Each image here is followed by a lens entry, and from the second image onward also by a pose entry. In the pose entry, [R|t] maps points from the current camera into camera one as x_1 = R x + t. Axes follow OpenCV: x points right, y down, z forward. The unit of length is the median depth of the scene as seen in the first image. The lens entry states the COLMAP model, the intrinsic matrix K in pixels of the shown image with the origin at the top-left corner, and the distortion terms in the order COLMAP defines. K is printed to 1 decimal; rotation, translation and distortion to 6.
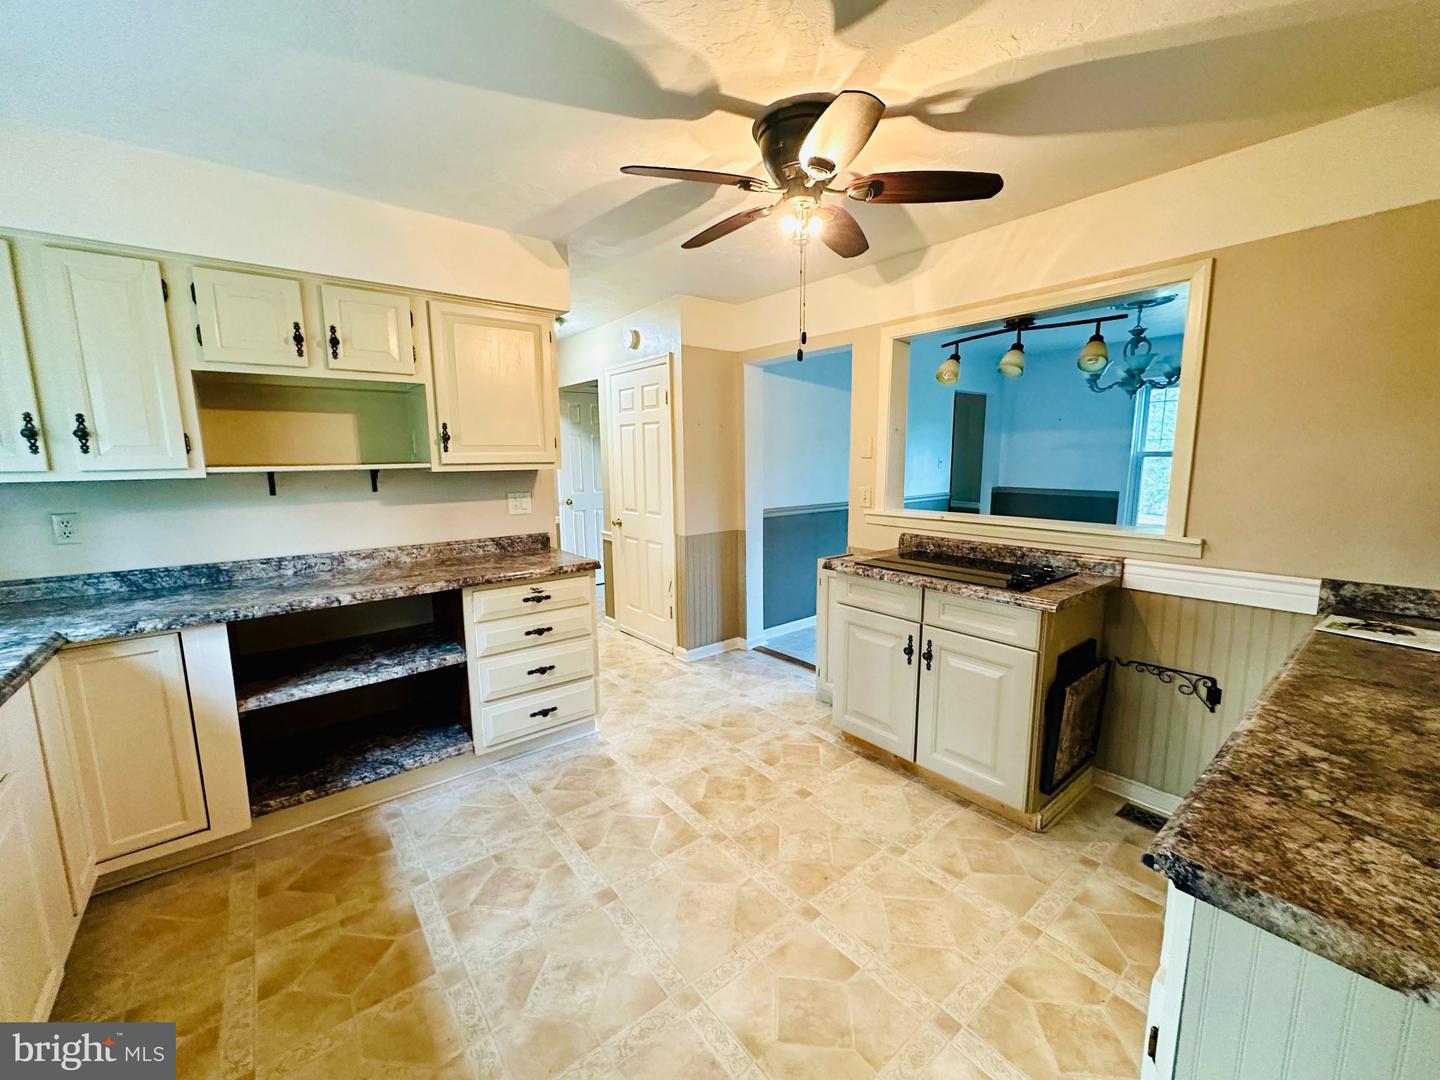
lens RADIAL K [[572.1, 0, 718.0], [0, 572.1, 537.2], [0, 0, 1]] dist [-0.003739, 0.000494]
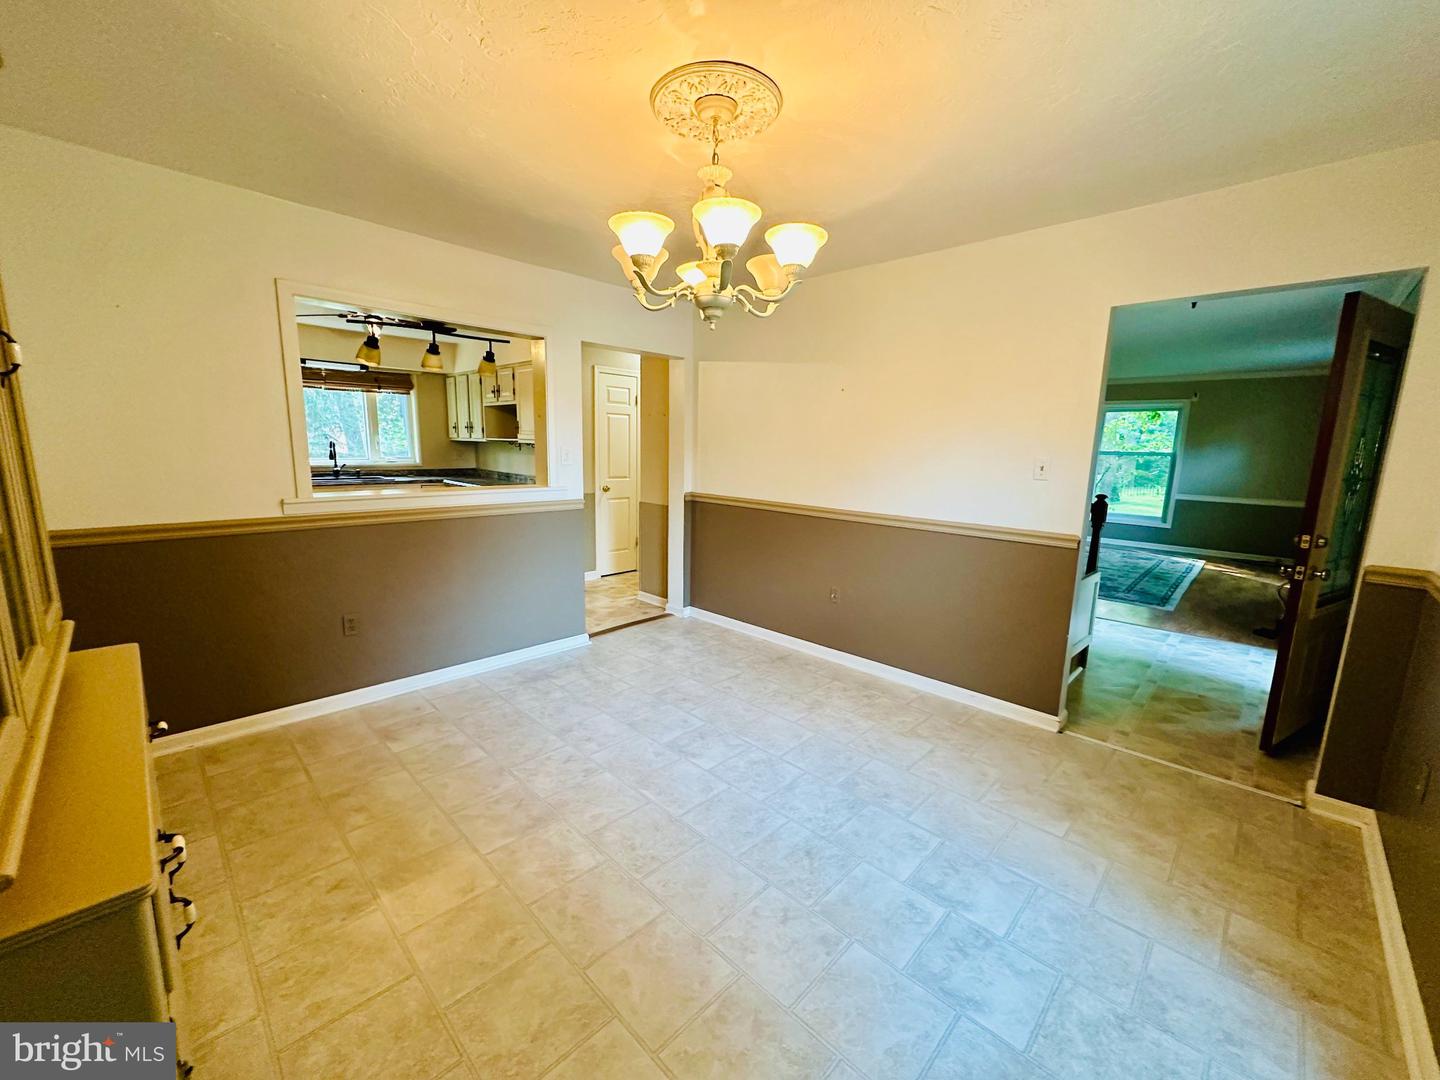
lens RADIAL K [[572.1, 0, 720.3], [0, 572.1, 537.3], [0, 0, 1]] dist [-0.003739, 0.000494]
pose [[0.121501, 0.178578, -0.976395, 1.243863], [-0.169633, 0.972947, 0.156839, -0.158051], [0.977989, 0.146573, 0.148507, 0.988317]]
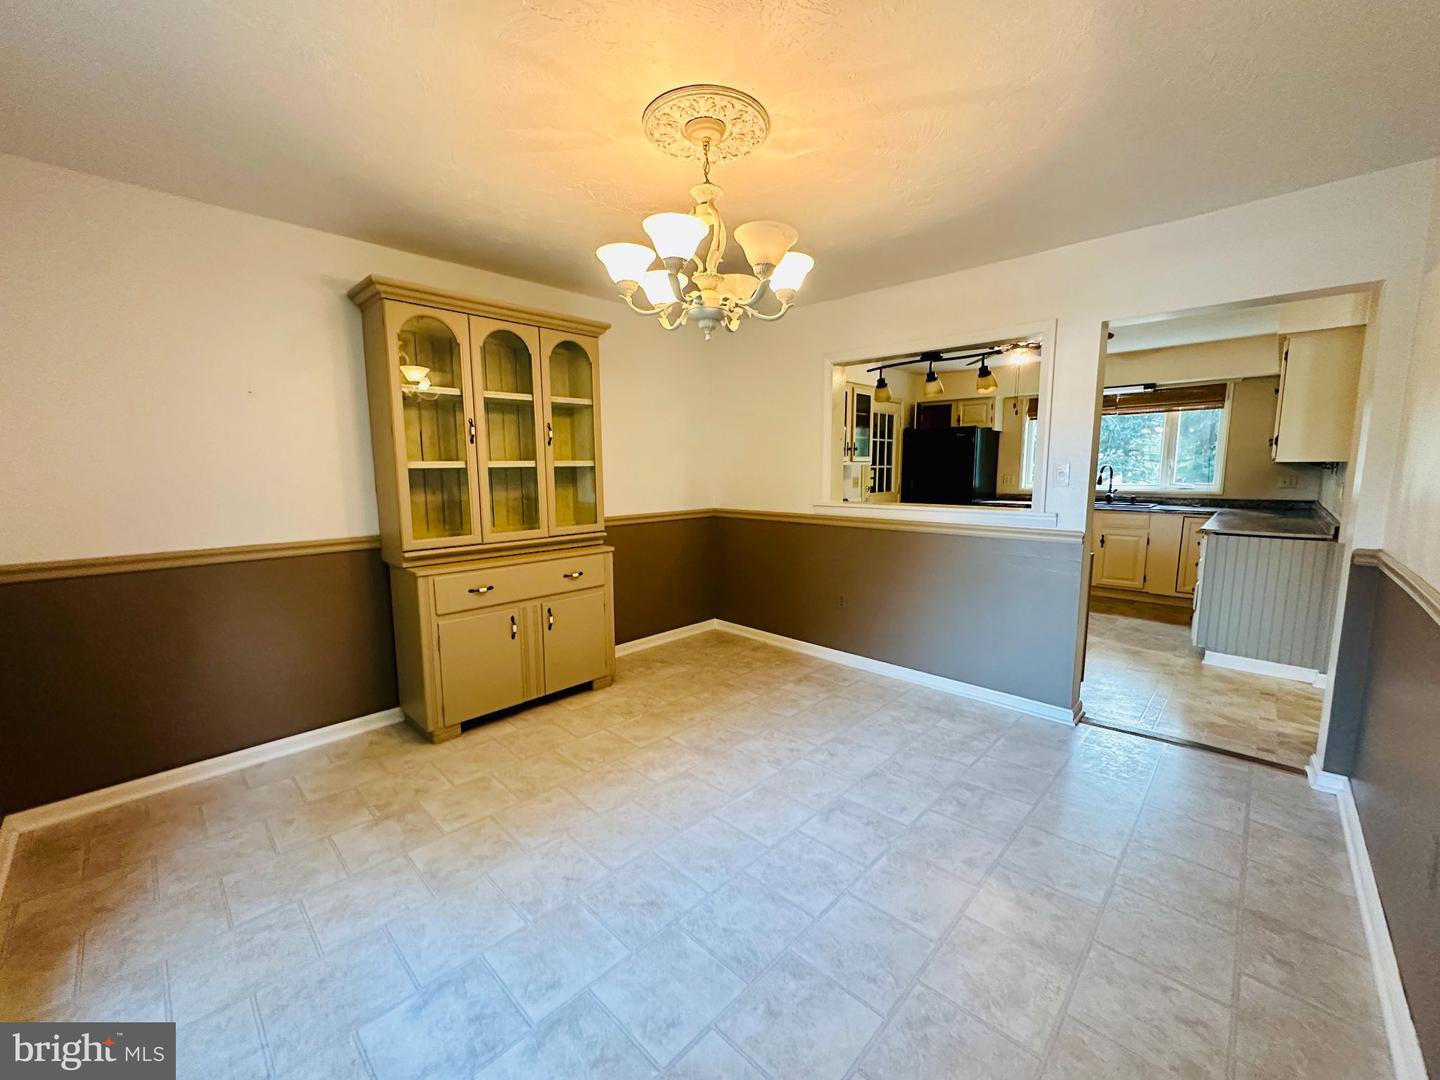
lens RADIAL K [[572.1, 0, 720.8], [0, 572.1, 542.1], [0, 0, 1]] dist [-0.003739, 0.000494]
pose [[-0.990570, 0.037777, -0.131693, 0.803107], [0.000106, 0.961444, 0.275001, -0.219302], [0.137004, 0.272394, -0.952382, 1.541394]]
